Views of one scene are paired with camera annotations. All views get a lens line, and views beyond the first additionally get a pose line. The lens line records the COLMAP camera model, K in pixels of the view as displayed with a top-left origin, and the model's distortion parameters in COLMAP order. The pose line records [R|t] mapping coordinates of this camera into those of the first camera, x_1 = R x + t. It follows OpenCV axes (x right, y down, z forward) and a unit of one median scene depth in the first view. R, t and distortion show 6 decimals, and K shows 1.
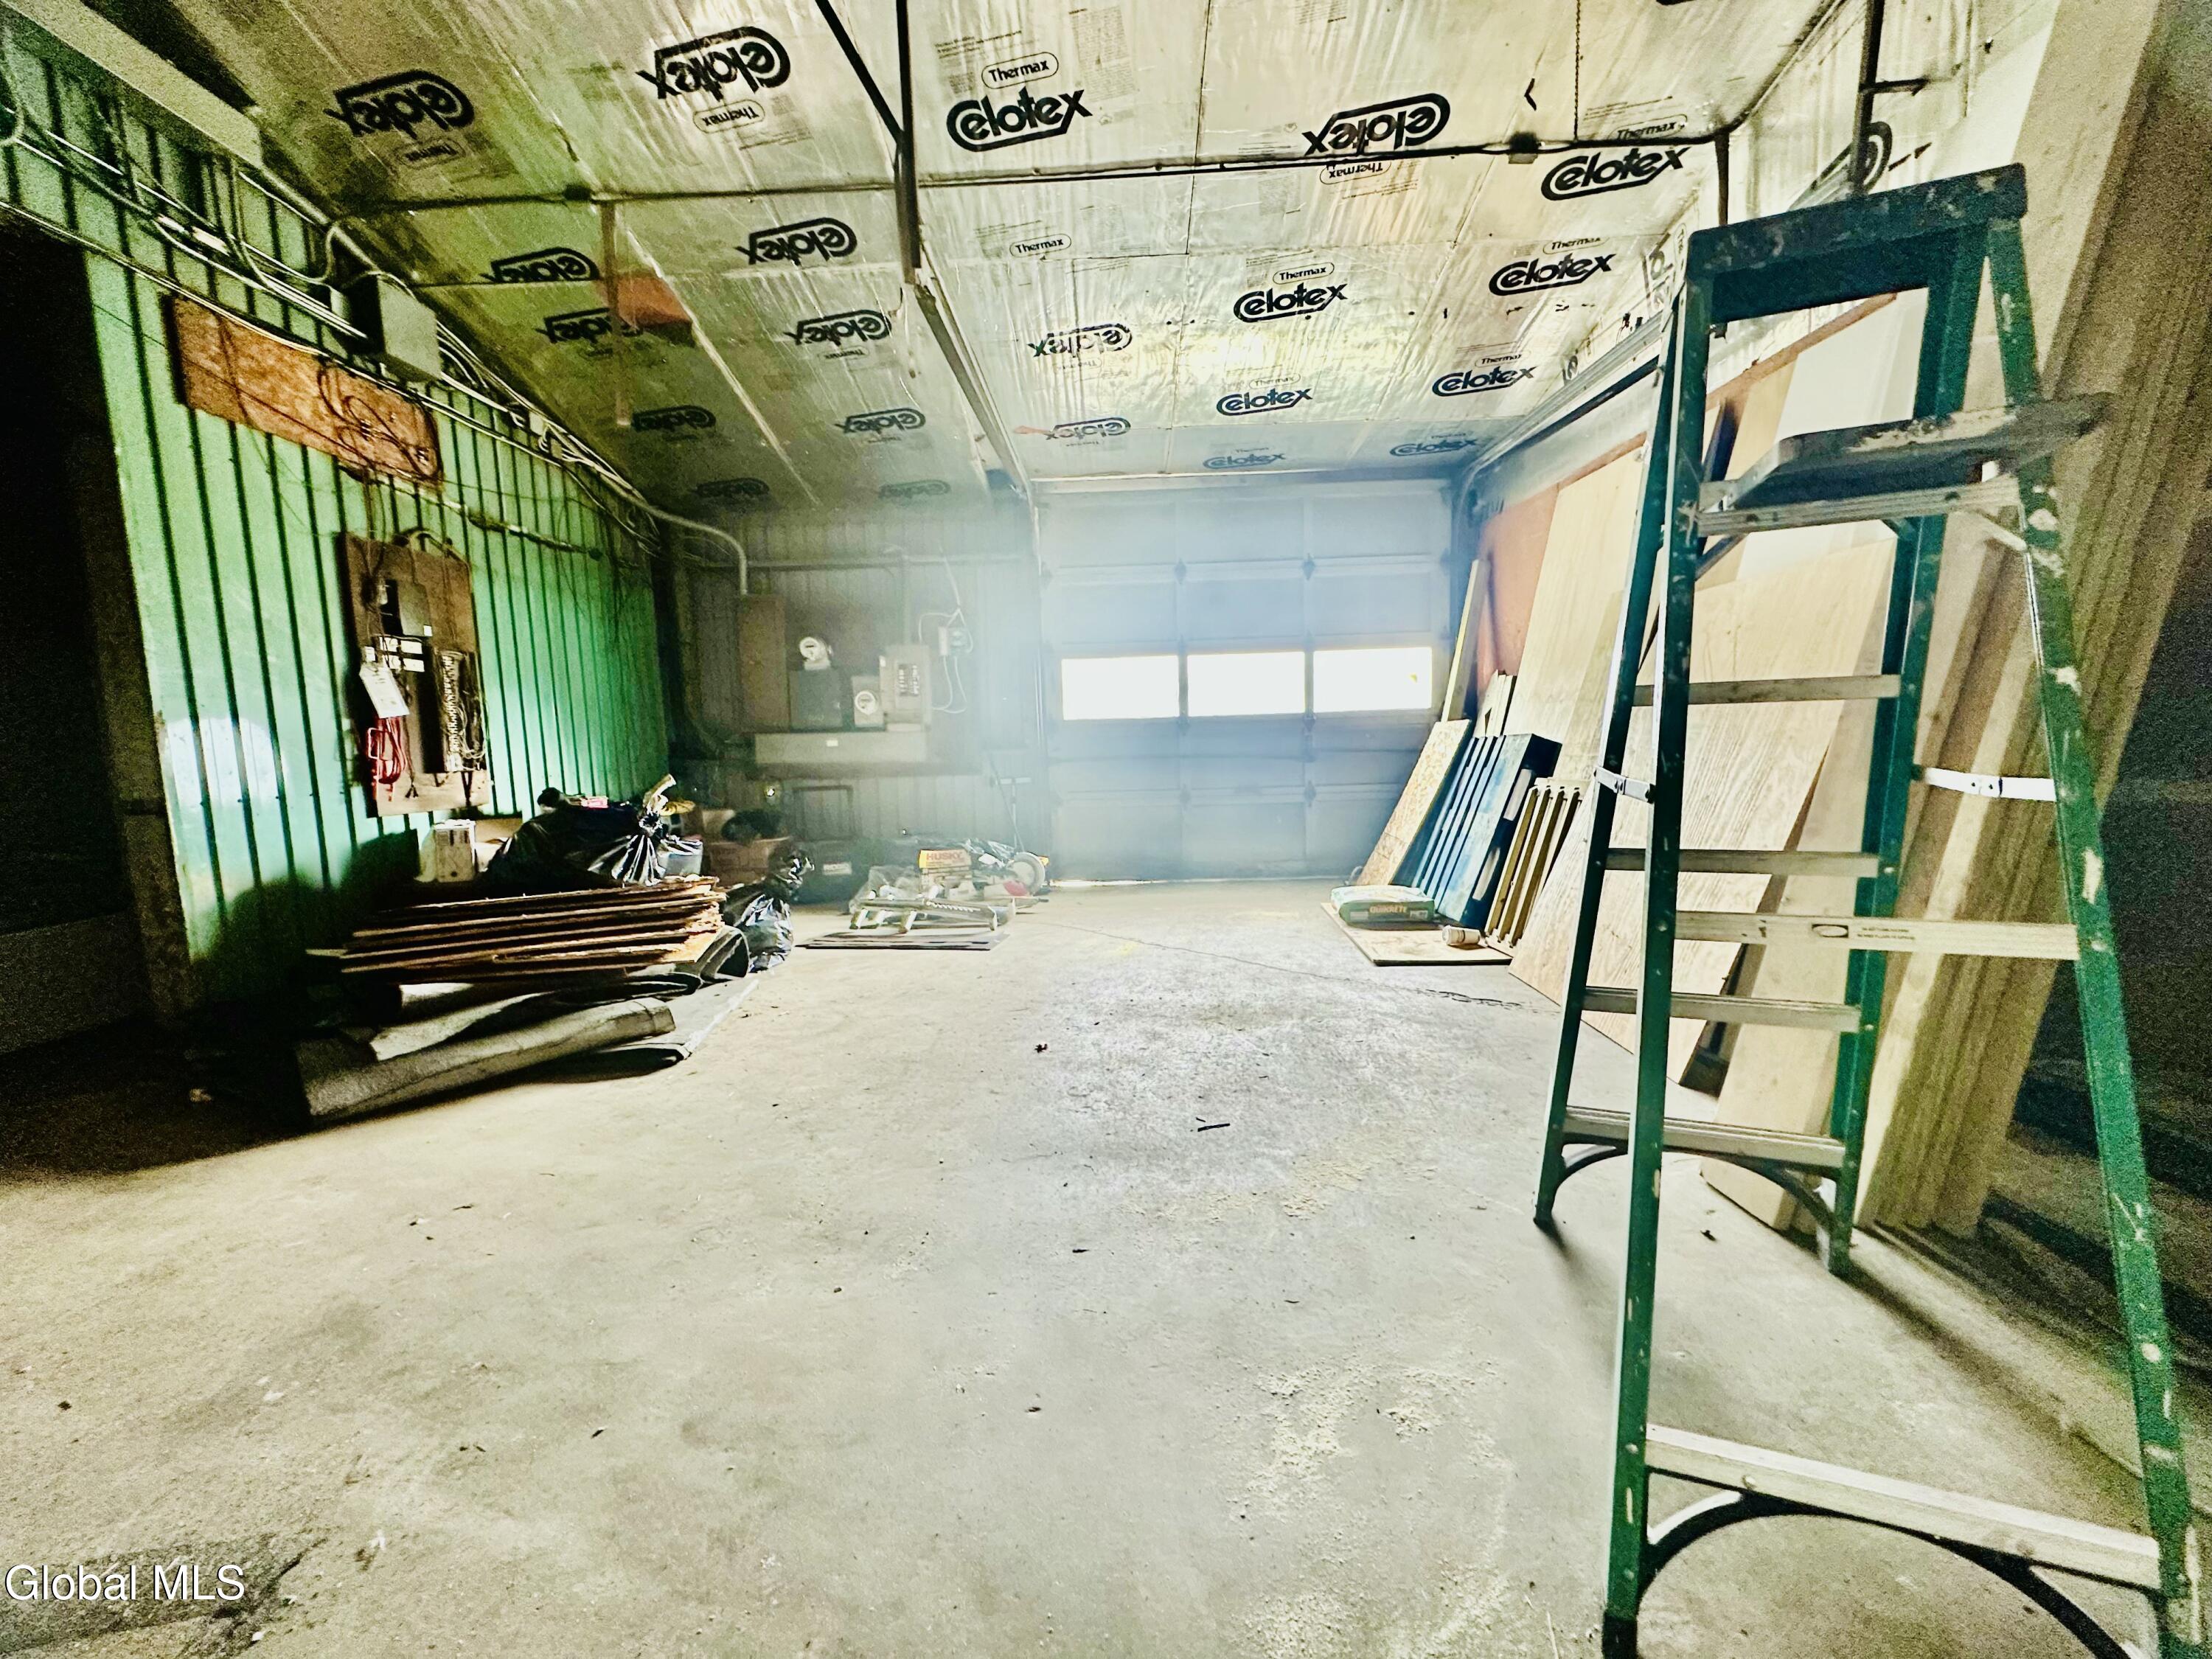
lens RADIAL K [[880.2, 0, 1105.0], [0, 880.2, 826.8], [0, 0, 1]] dist [-0.006106, 0.002055]
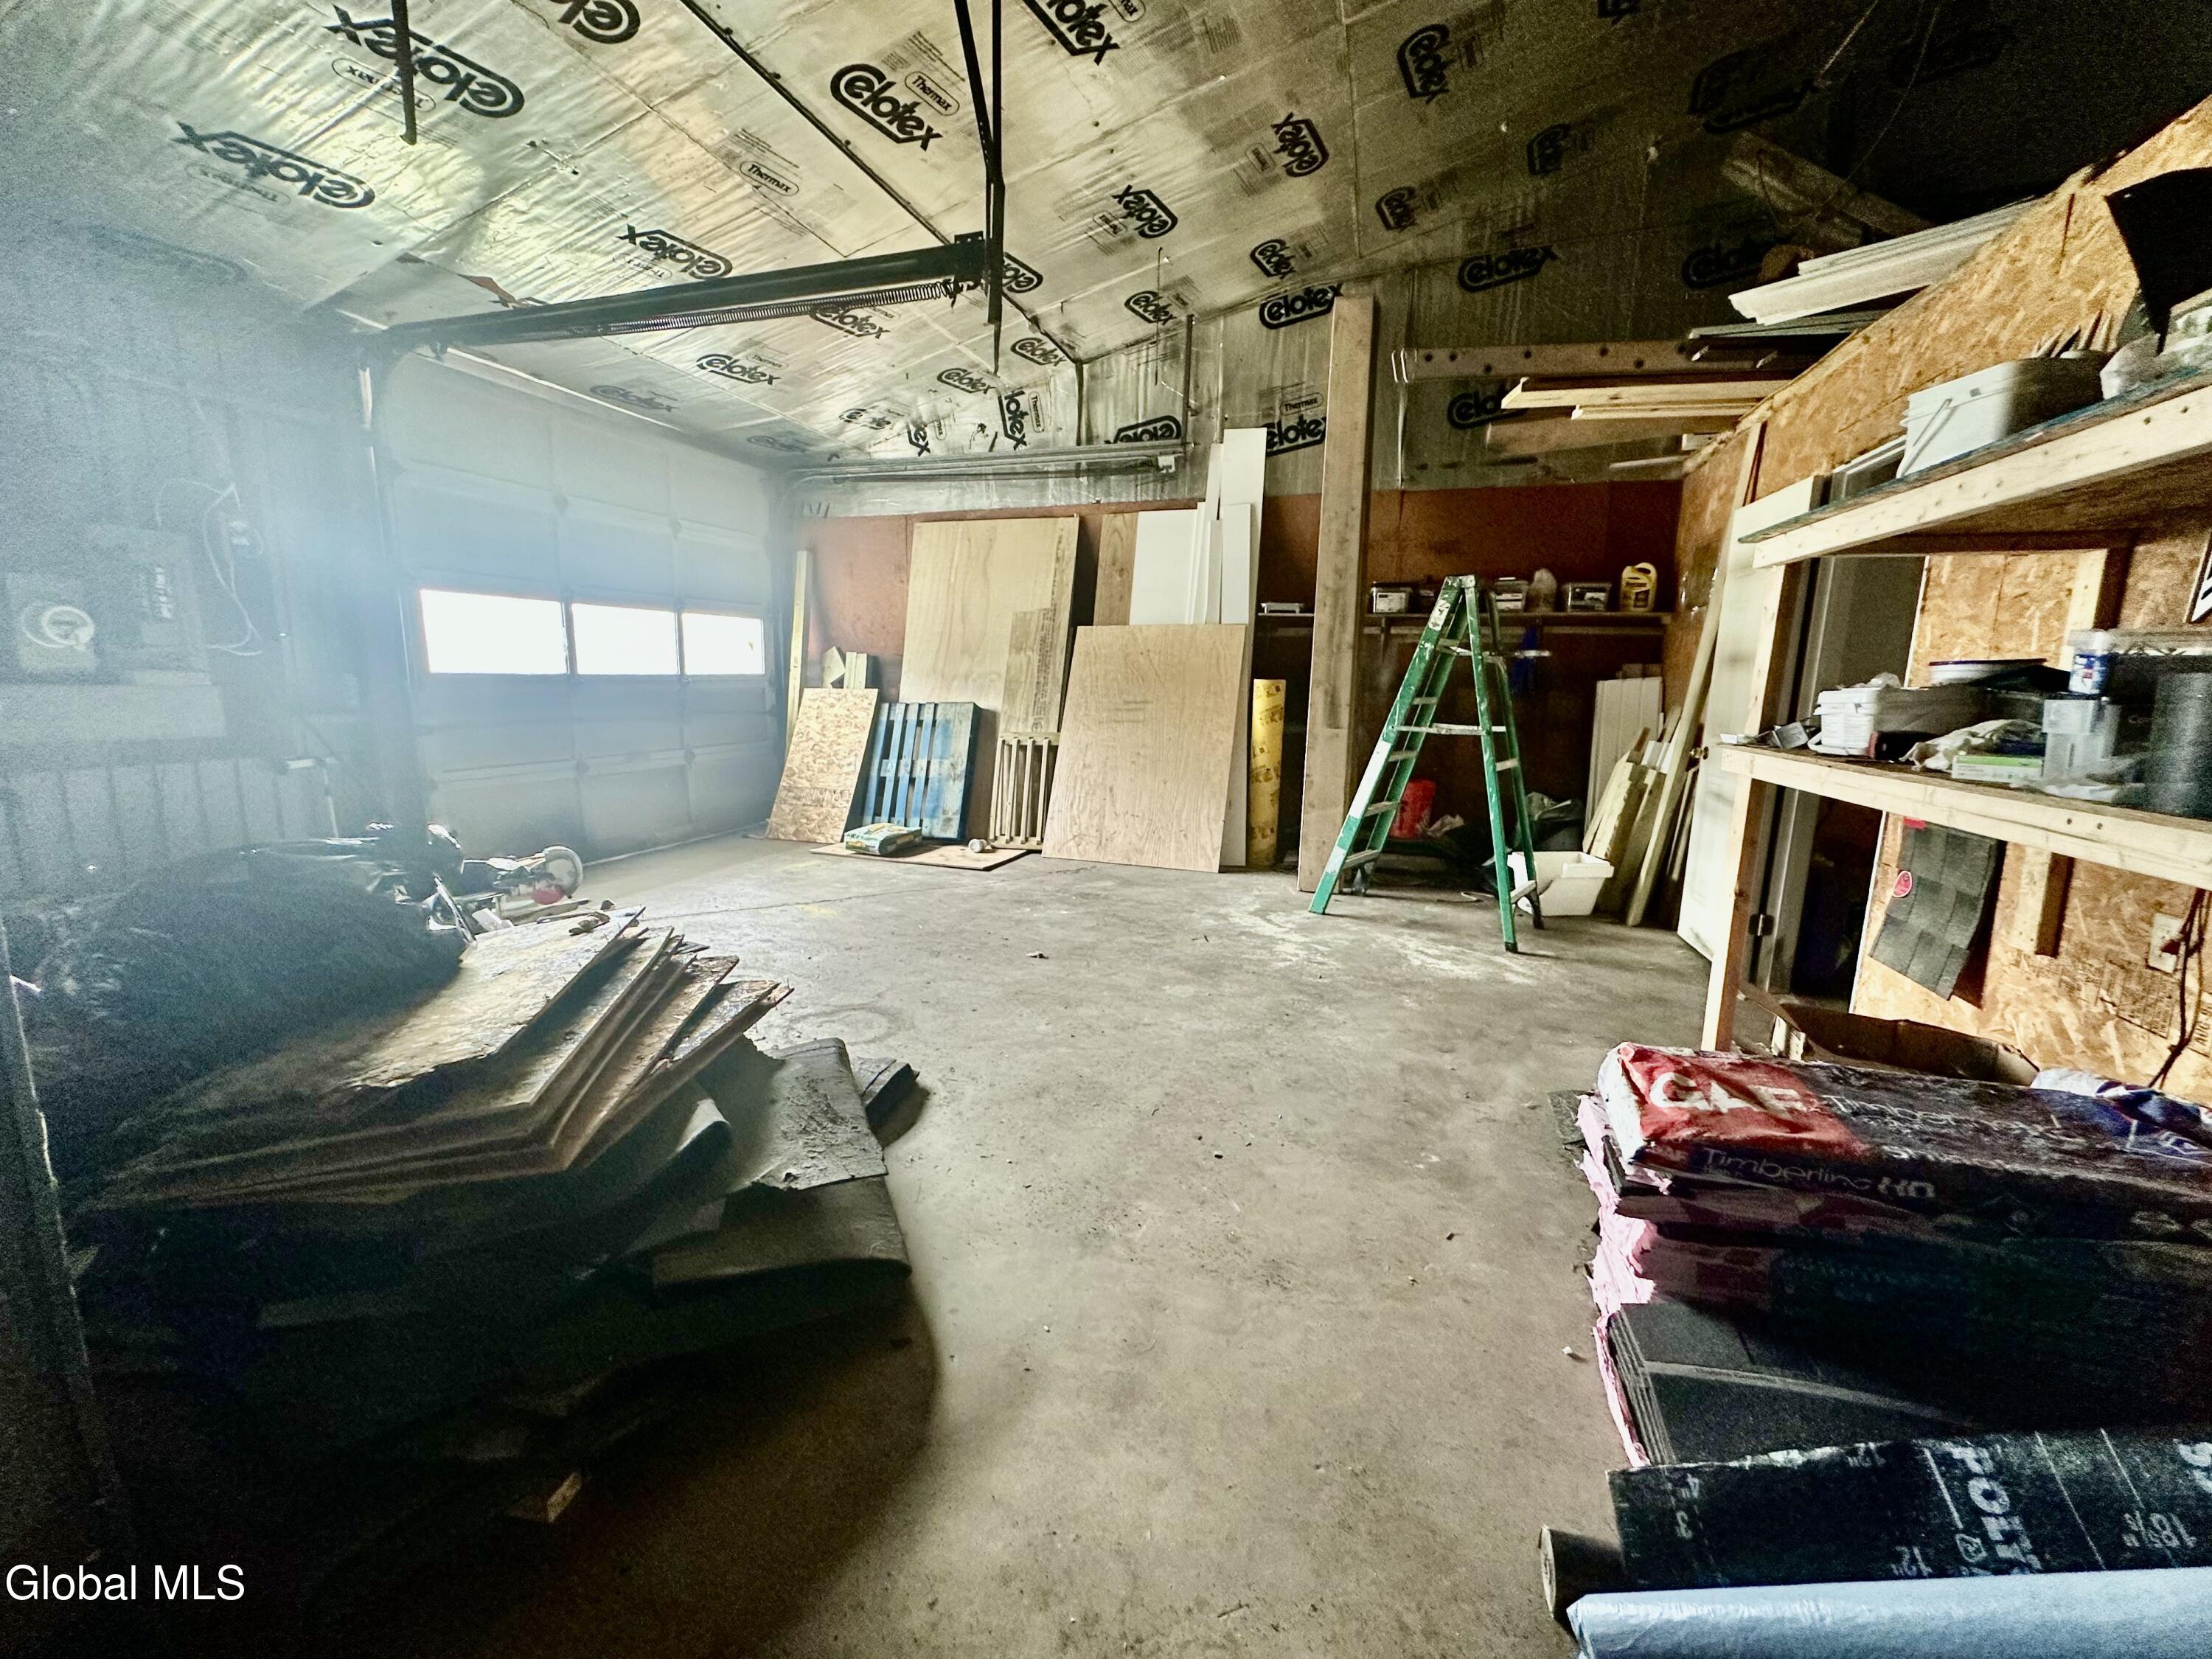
lens RADIAL K [[880.2, 0, 1105.0], [0, 880.2, 826.8], [0, 0, 1]] dist [-0.006106, 0.002055]
pose [[0.292078, -0.130017, 0.947516, -0.953676], [0.078424, 0.990636, 0.111759, -0.052737], [-0.953174, 0.041666, 0.299540, 0.408380]]
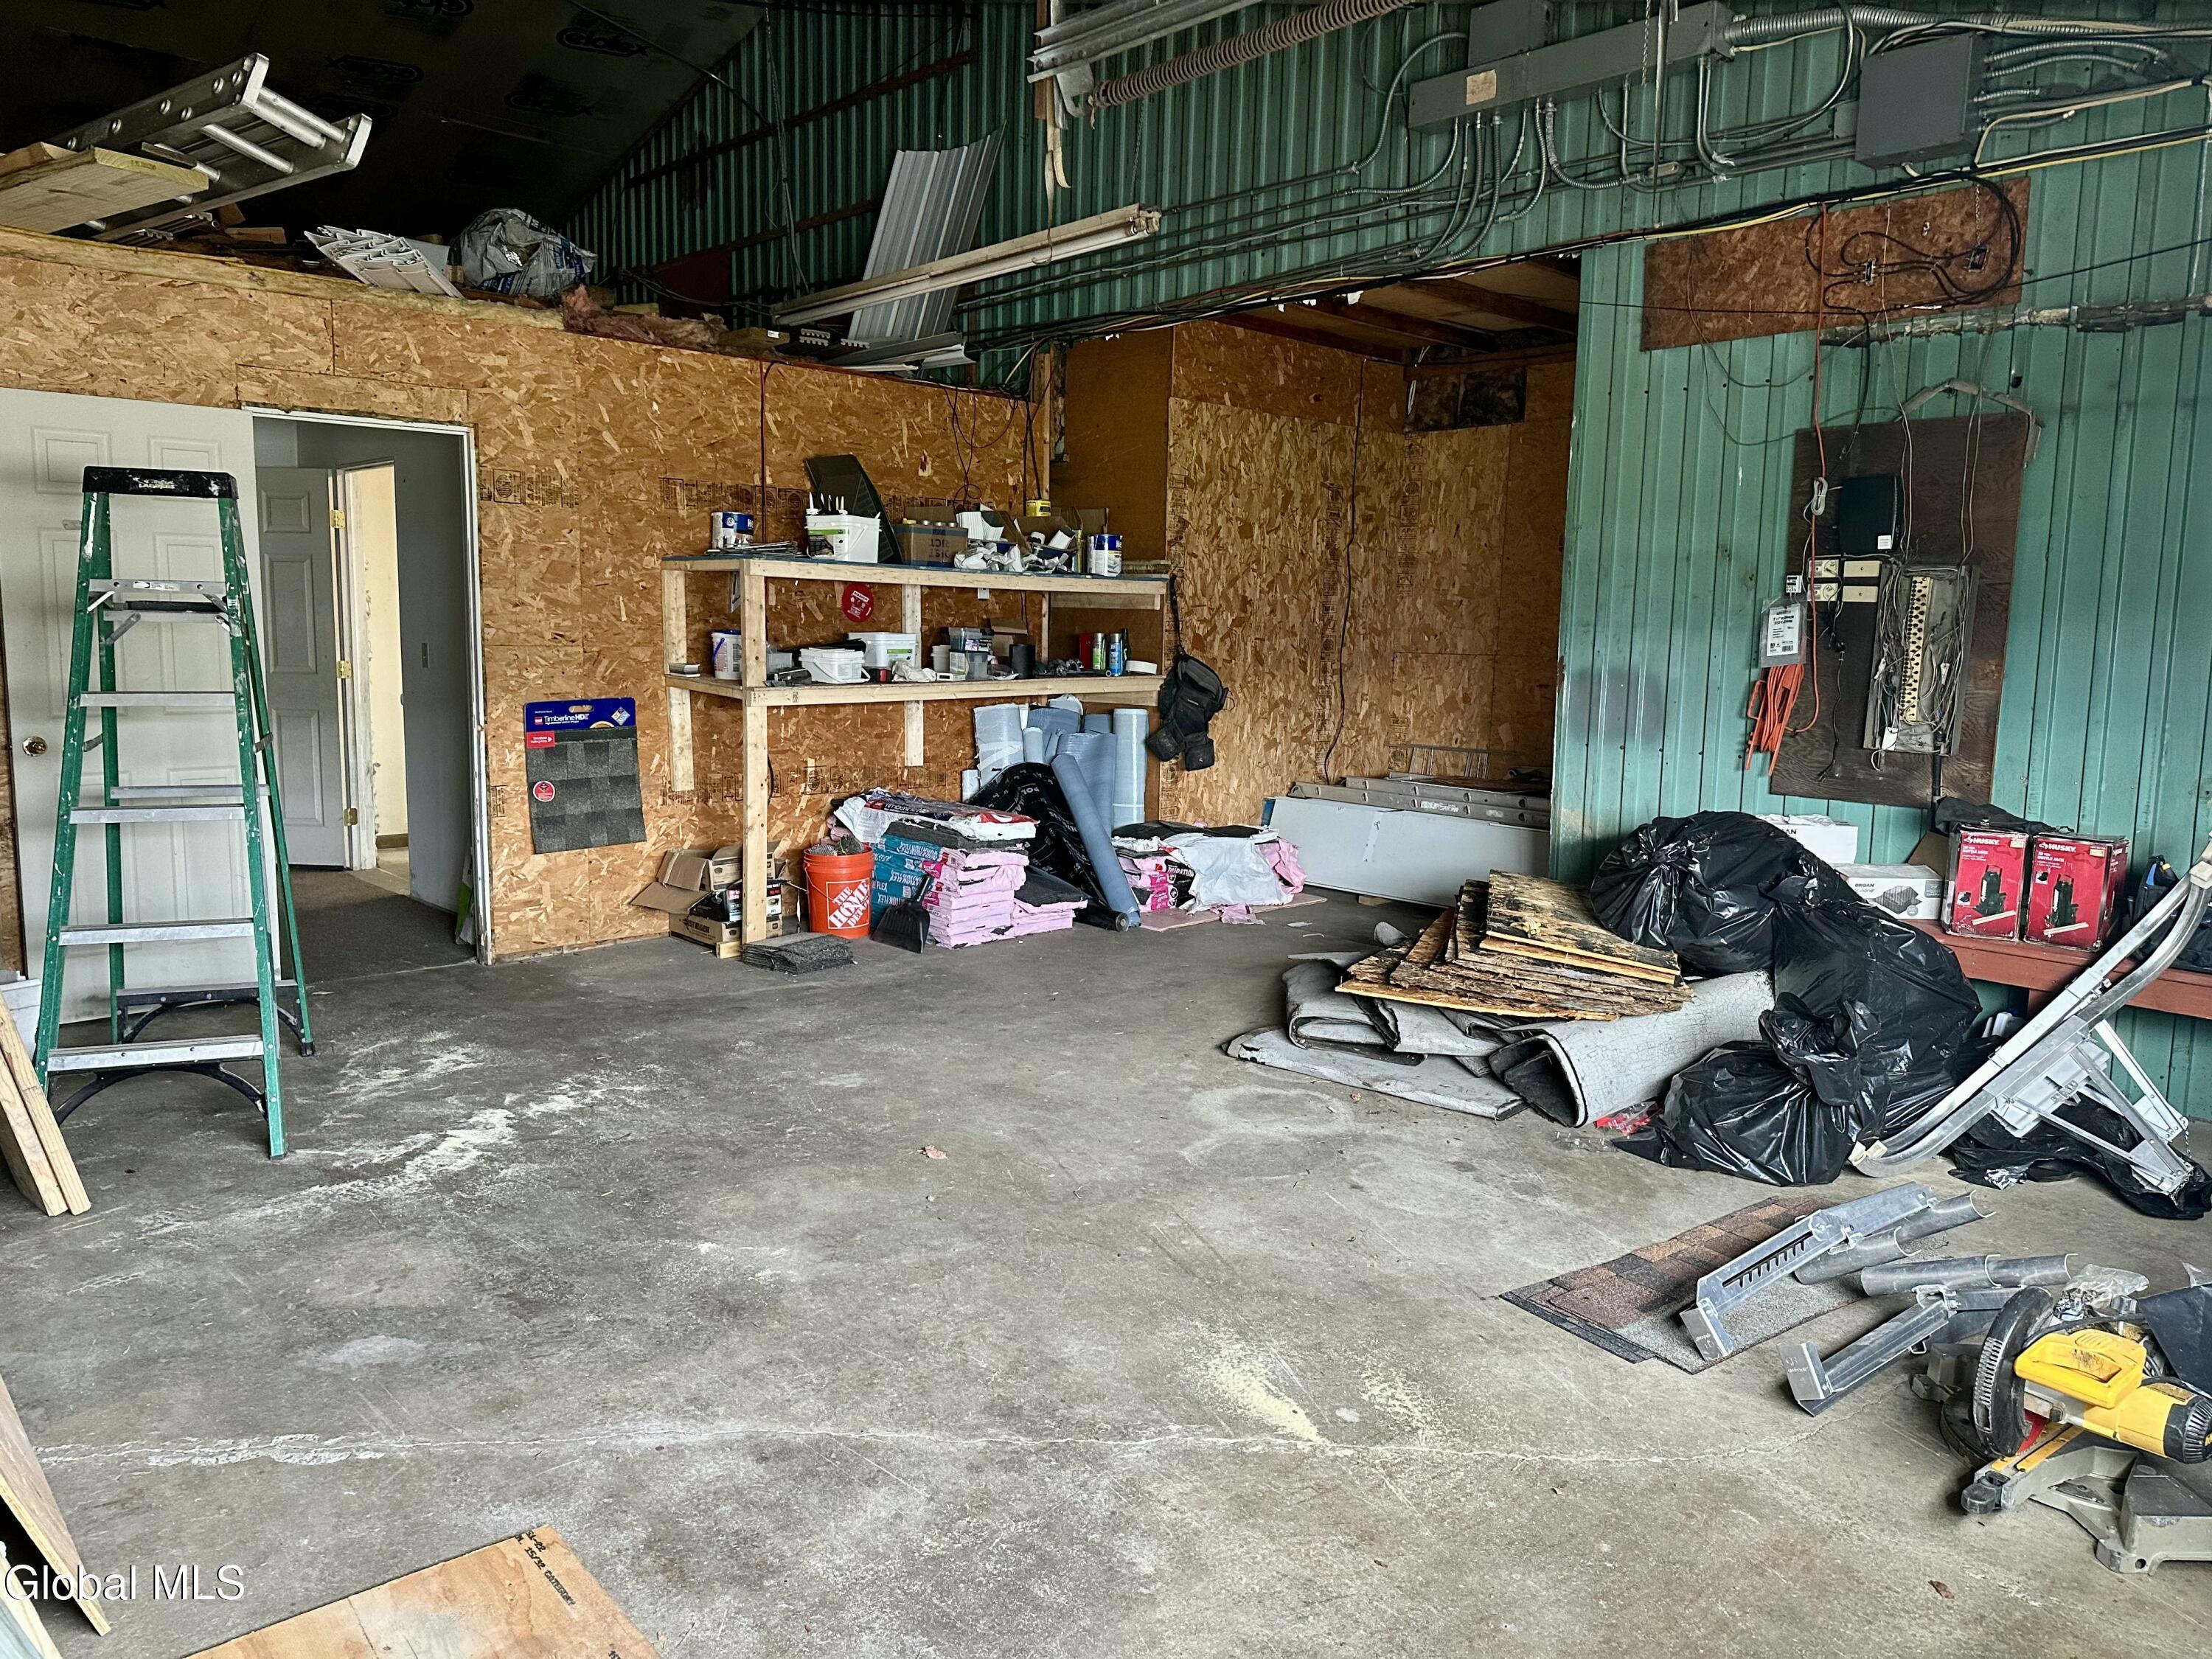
lens RADIAL K [[1532.5, 0, 1107.0], [0, 1532.5, 819.0], [0, 0, 1]] dist [0.150580, -0.301900]
pose [[-0.713683, 0.108719, -0.691980, 0.539256], [-0.070837, 0.971615, 0.225712, -0.254827], [0.696878, 0.210105, -0.685724, 1.512054]]
